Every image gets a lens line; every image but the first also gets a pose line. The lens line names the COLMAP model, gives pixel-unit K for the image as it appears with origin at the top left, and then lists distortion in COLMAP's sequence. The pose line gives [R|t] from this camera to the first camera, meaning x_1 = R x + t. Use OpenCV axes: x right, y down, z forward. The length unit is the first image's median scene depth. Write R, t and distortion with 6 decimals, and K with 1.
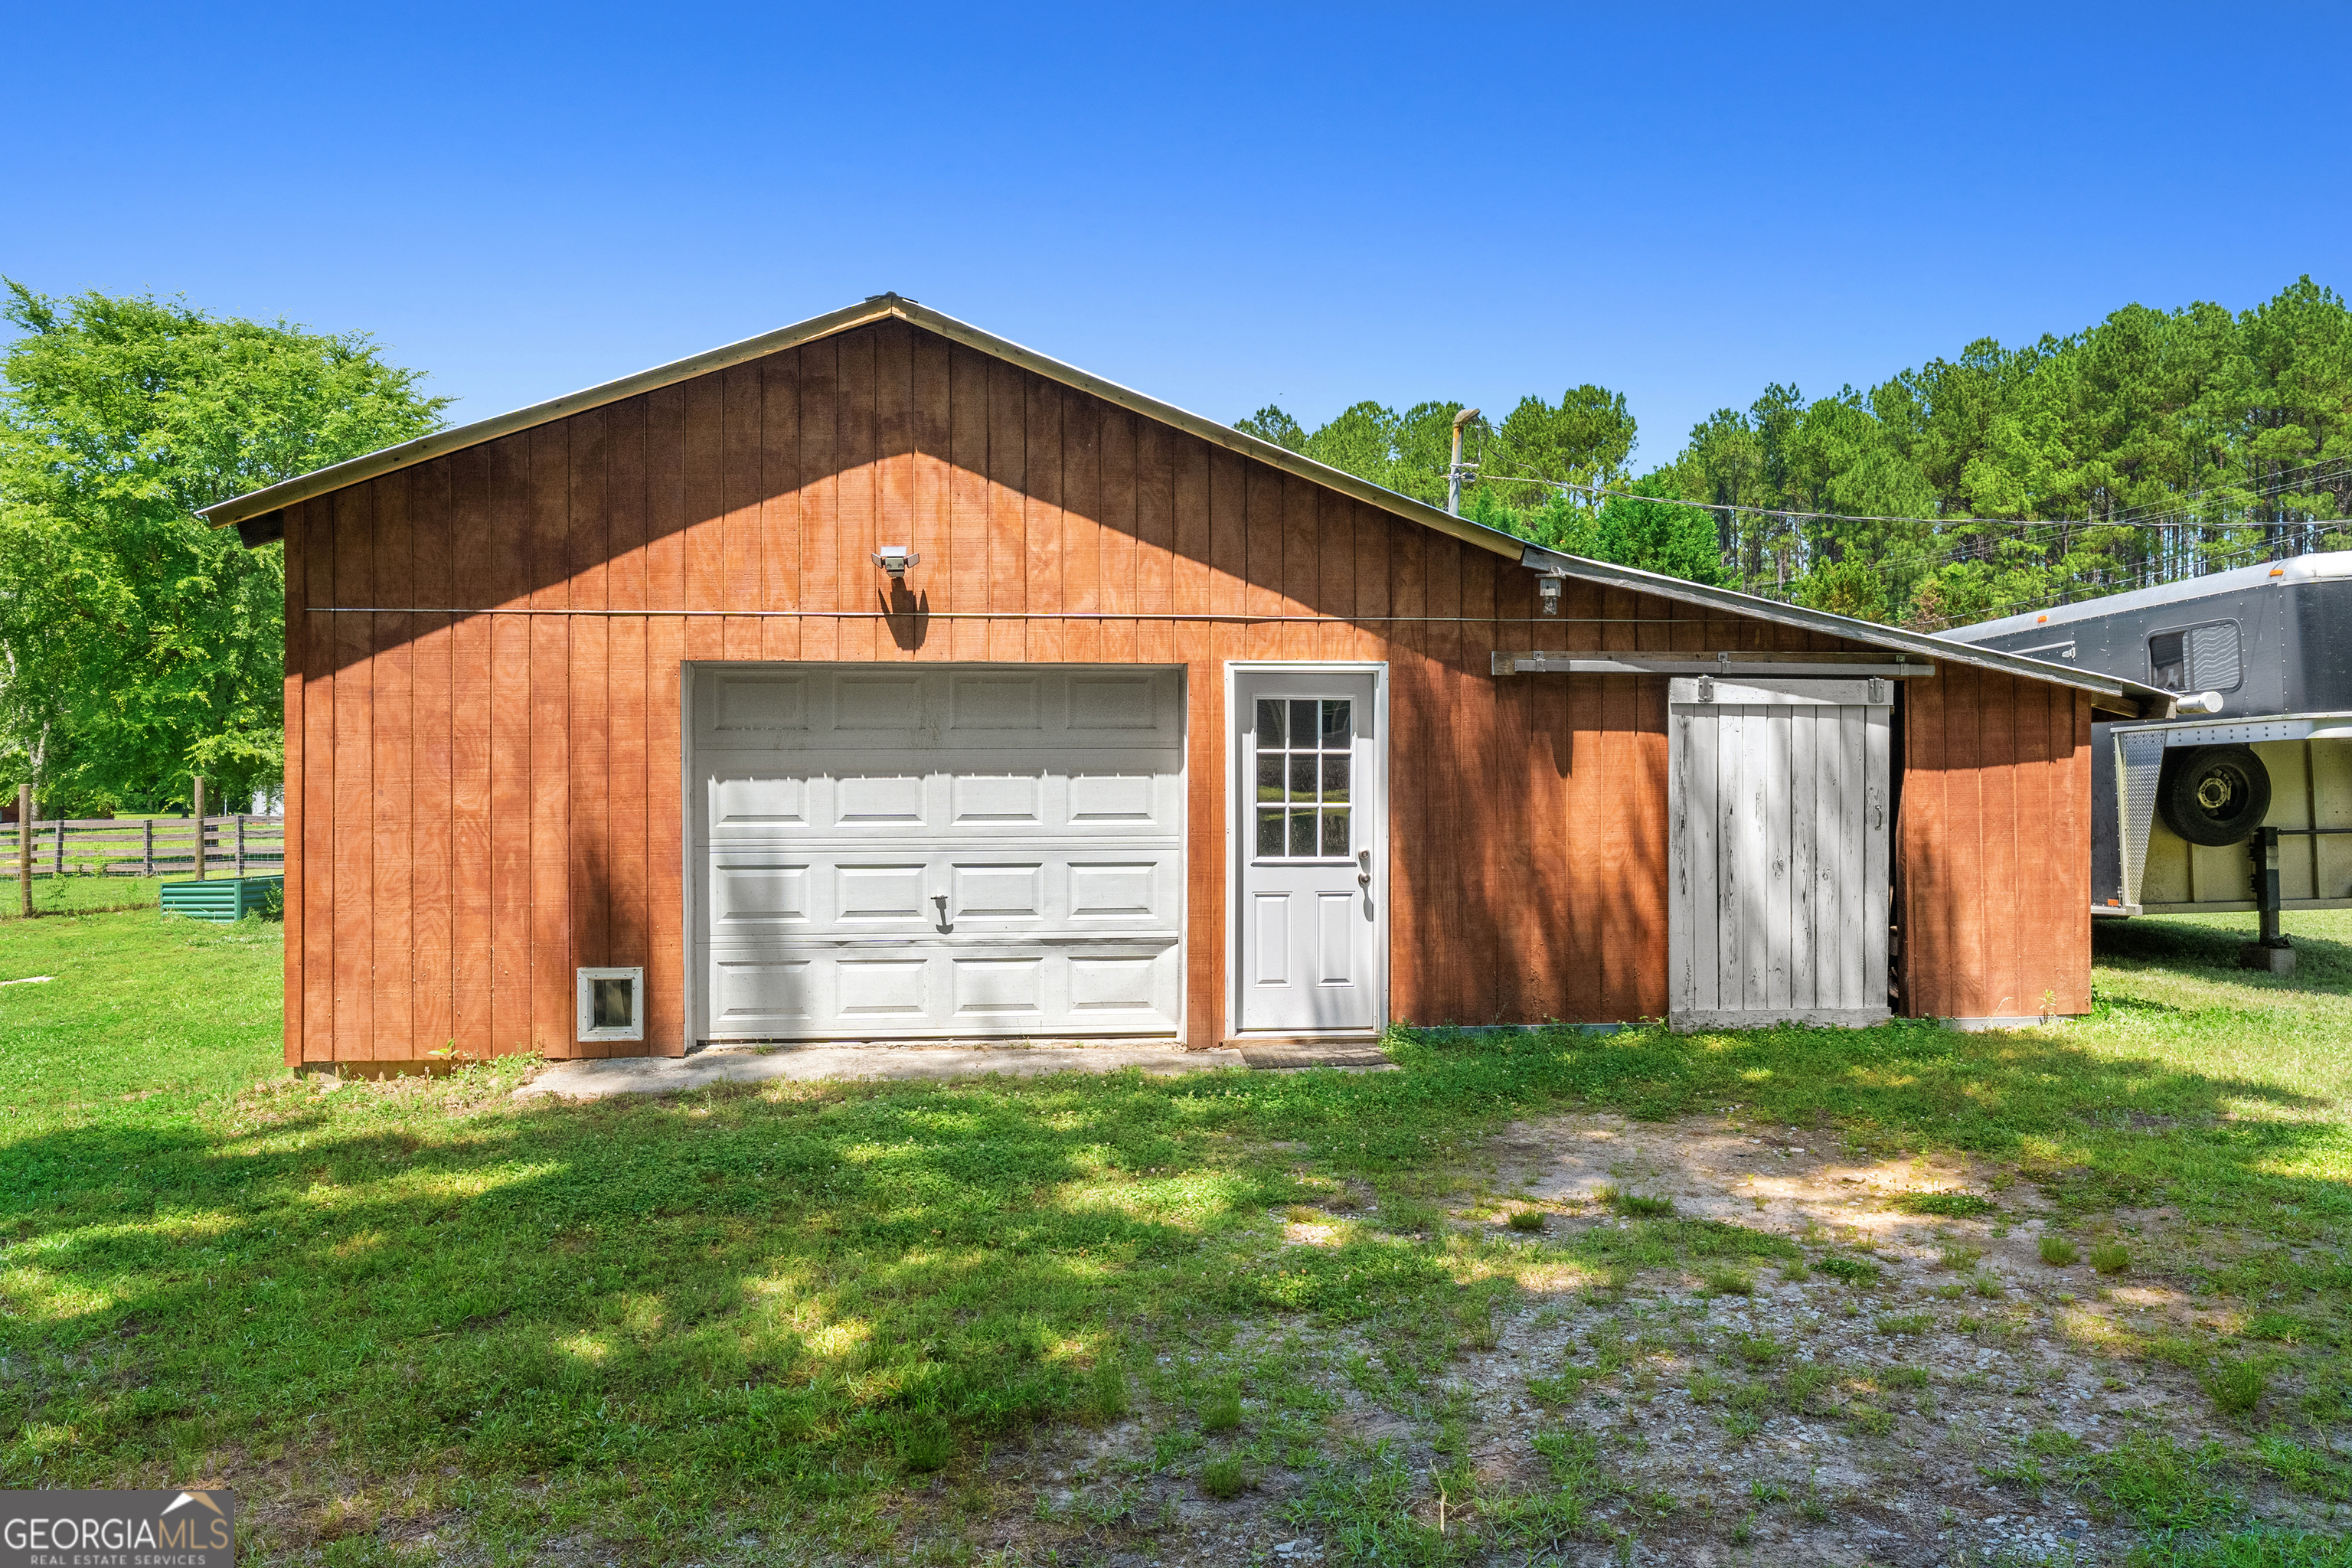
lens RADIAL K [[1495.7, 0, 1174.8], [0, 1495.7, 775.5], [0, 0, 1]] dist [0.001564, -0.000829]
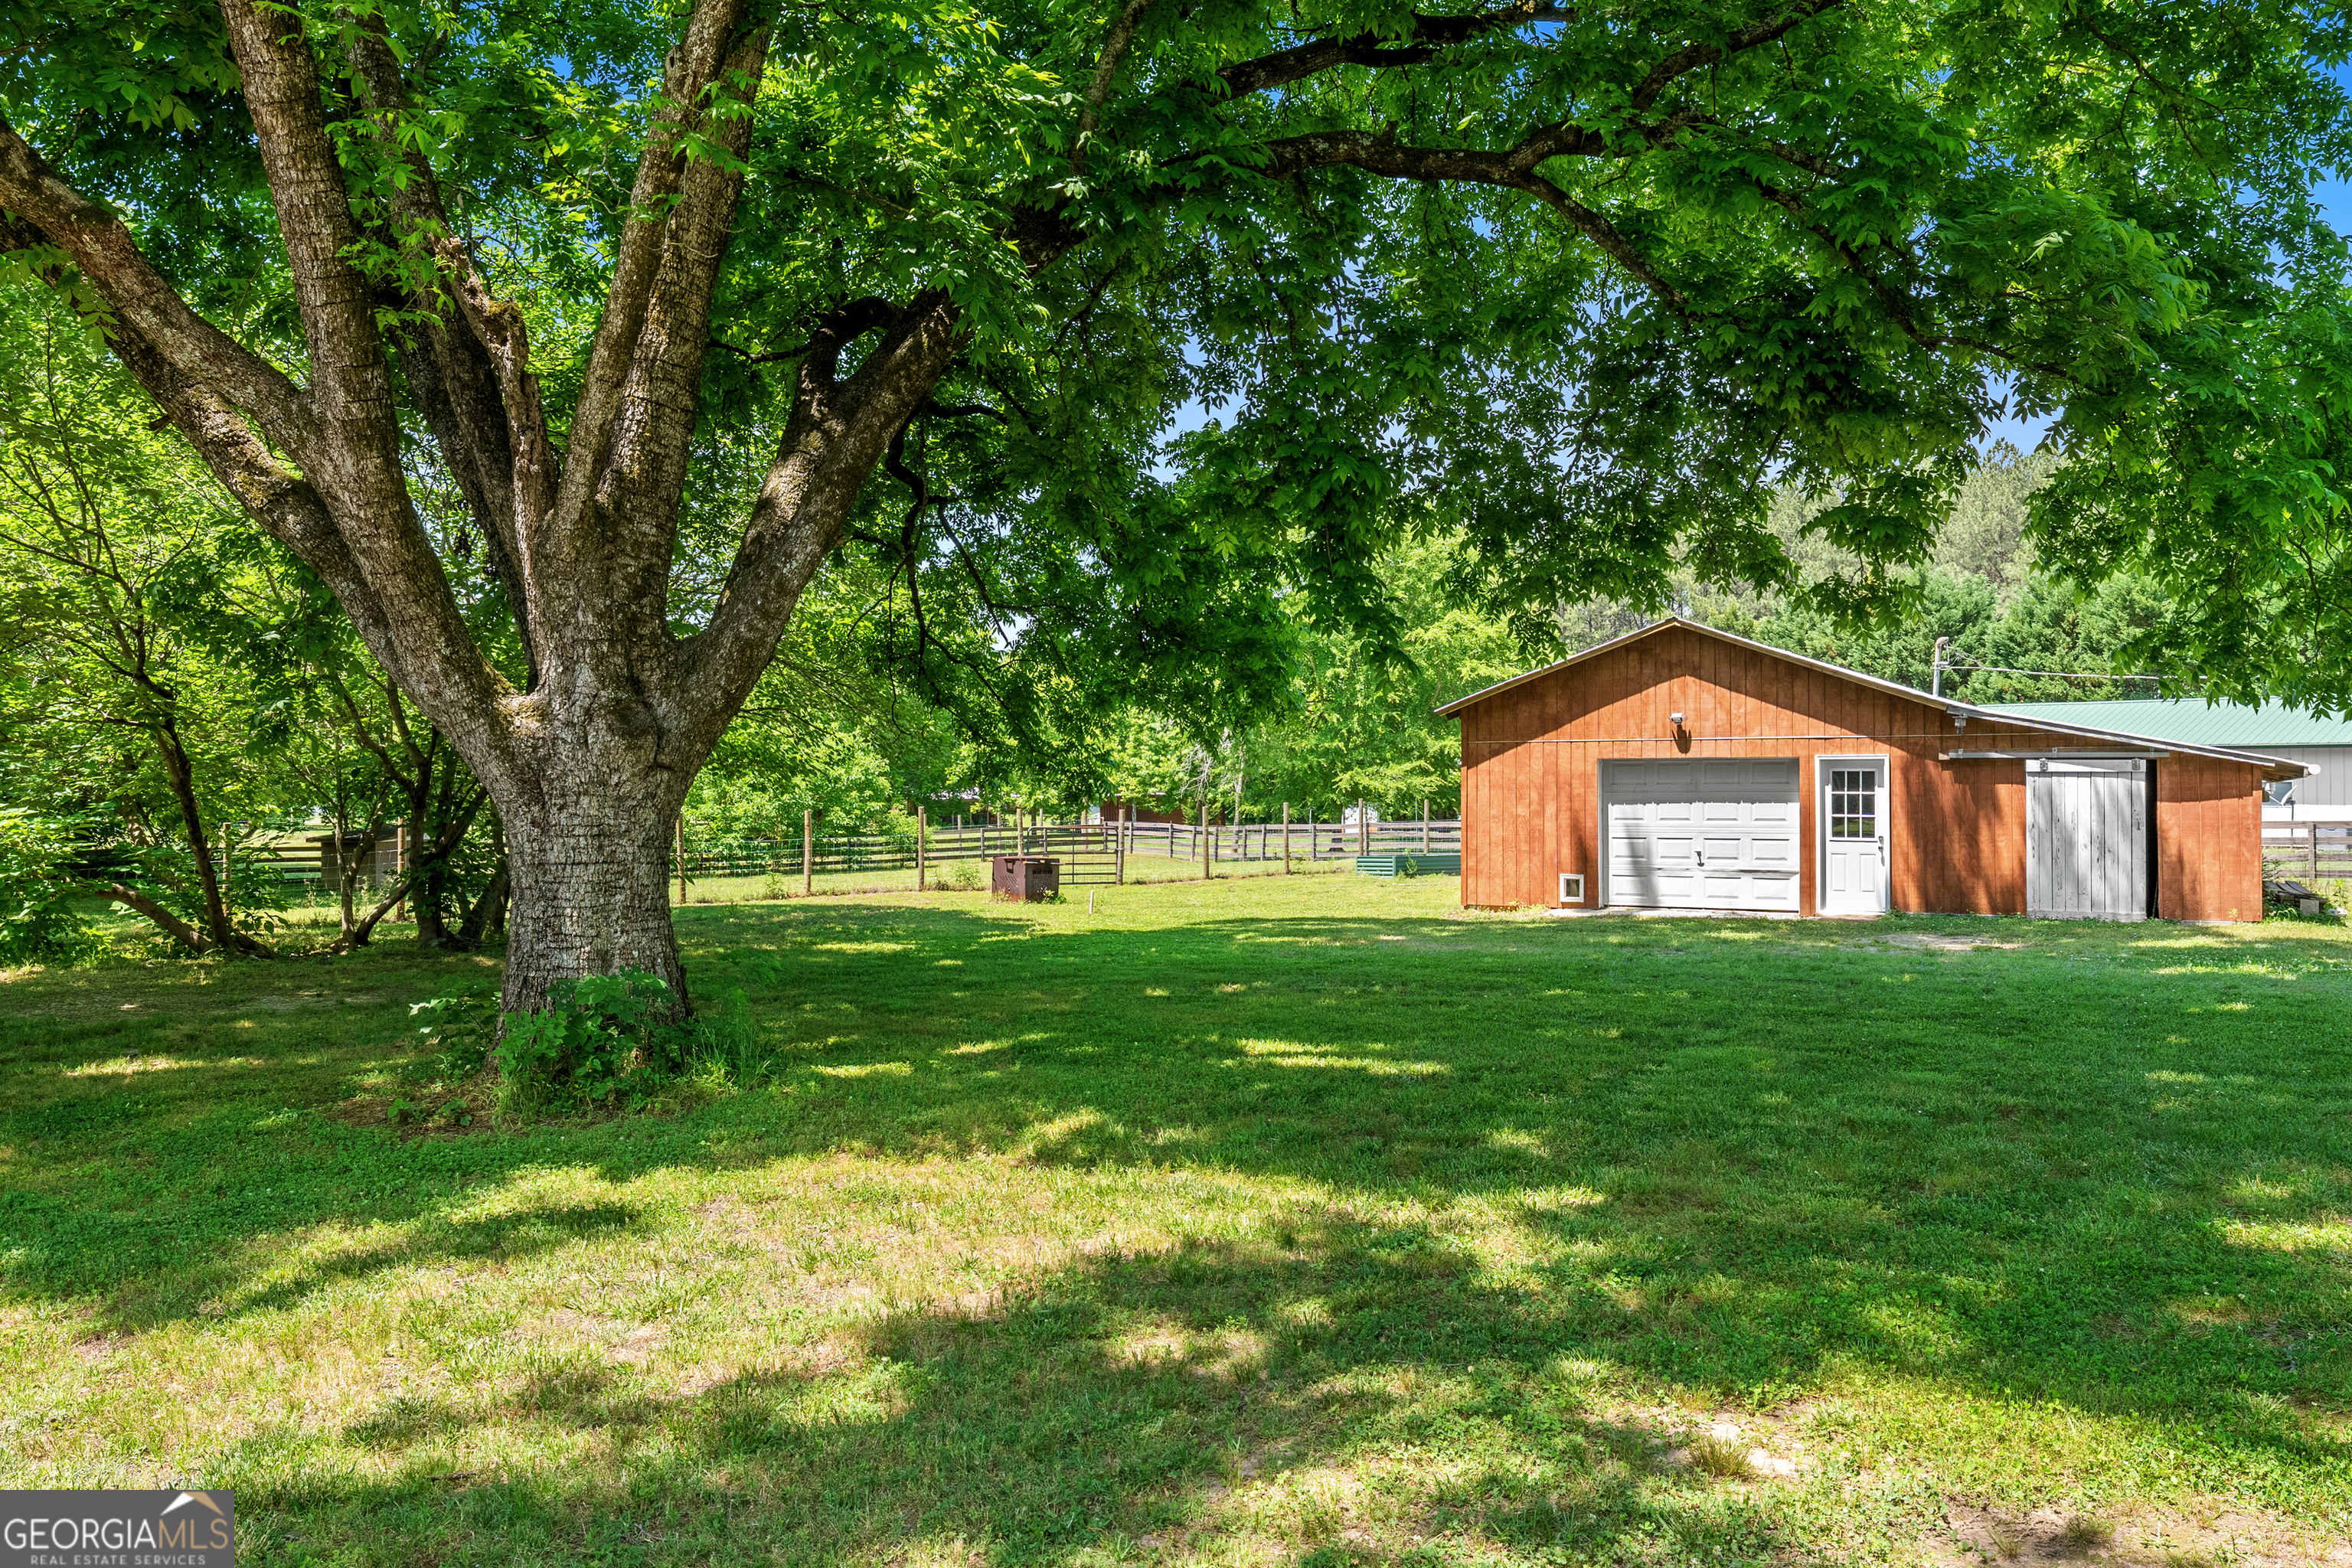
lens RADIAL K [[1692.1, 0, 1175.1], [0, 1692.1, 783.9], [0, 0, 1]] dist [0.002781, 0.000540]
pose [[0.815226, -0.002542, -0.579137, 0.760226], [-0.000683, 0.999985, -0.005351, -0.015806], [0.579142, 0.004758, 0.815213, -1.791380]]
